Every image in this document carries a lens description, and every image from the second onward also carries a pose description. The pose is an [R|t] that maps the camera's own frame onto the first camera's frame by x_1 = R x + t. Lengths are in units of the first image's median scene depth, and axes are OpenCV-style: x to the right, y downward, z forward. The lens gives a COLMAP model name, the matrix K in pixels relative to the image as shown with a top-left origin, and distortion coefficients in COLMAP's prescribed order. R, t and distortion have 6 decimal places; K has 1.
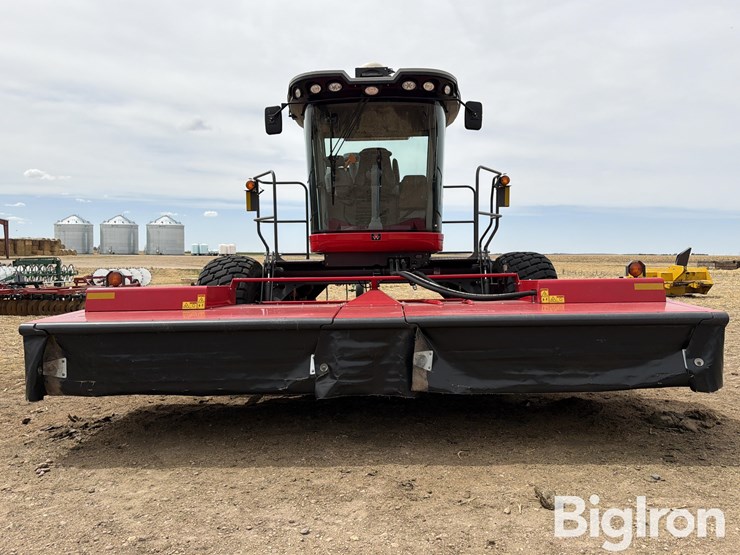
lens RADIAL K [[625.1, 0, 377.8], [0, 625.1, 289.7], [0, 0, 1]] dist [0.039291, -0.011962]
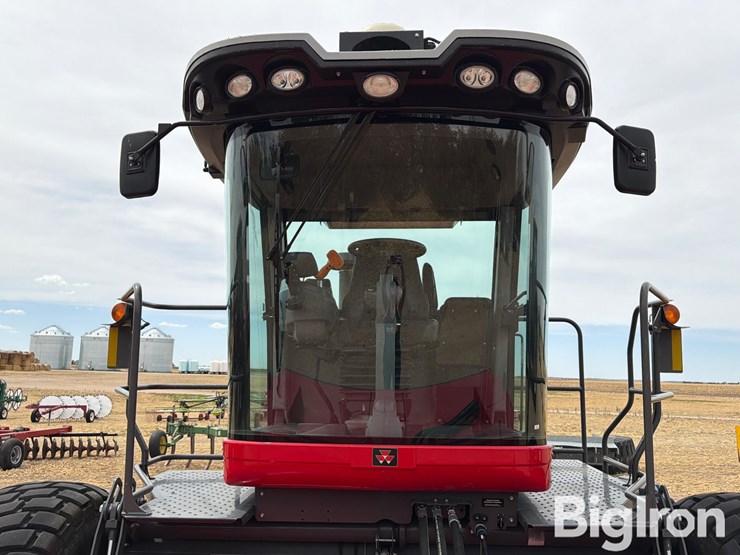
lens RADIAL K [[688.0, 0, 370.0], [0, 688.0, 277.5], [0, 0, 1]] dist [0.009922, -0.002230]
pose [[0.999310, 0.019316, -0.031709, -0.000632], [-0.025095, 0.980798, -0.193407, -0.103229], [0.027364, 0.194070, 0.980606, 0.521368]]
